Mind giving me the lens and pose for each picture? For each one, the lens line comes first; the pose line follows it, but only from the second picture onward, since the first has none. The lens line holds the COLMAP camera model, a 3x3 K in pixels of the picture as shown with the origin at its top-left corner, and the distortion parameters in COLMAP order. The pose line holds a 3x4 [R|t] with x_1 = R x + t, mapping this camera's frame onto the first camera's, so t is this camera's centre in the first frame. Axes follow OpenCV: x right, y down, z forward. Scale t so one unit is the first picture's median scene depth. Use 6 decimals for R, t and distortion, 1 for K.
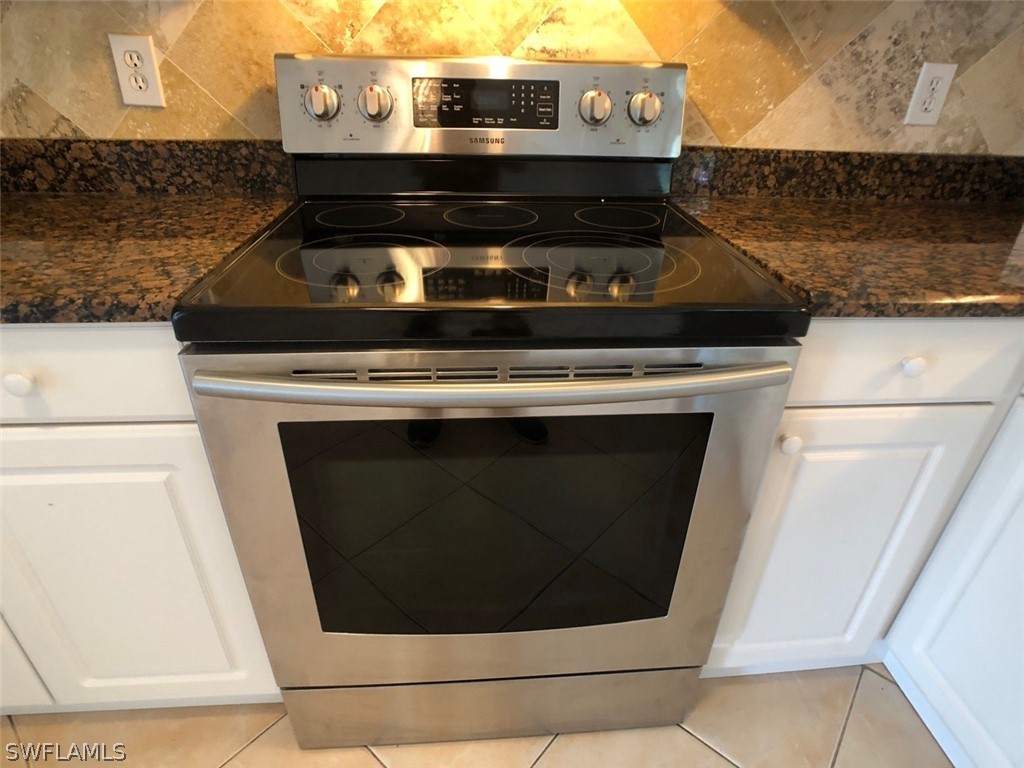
lens RADIAL K [[565.6, 0, 513.4], [0, 565.6, 378.5], [0, 0, 1]] dist [-0.043613, 0.015067]
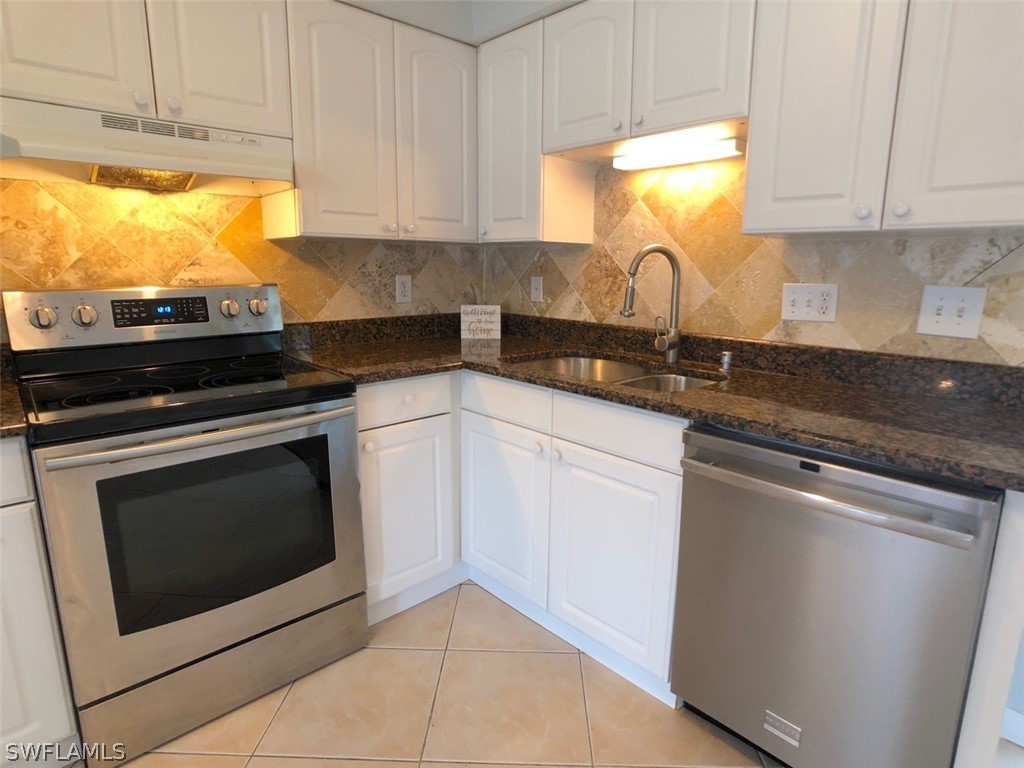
lens RADIAL K [[565.6, 0, 516.2], [0, 565.6, 378.4], [0, 0, 1]] dist [-0.043613, 0.015067]
pose [[0.782003, -0.141264, 0.607055, -0.248998], [0.308649, 0.933937, -0.180269, 0.322895], [-0.541486, 0.328338, 0.773942, -0.789612]]
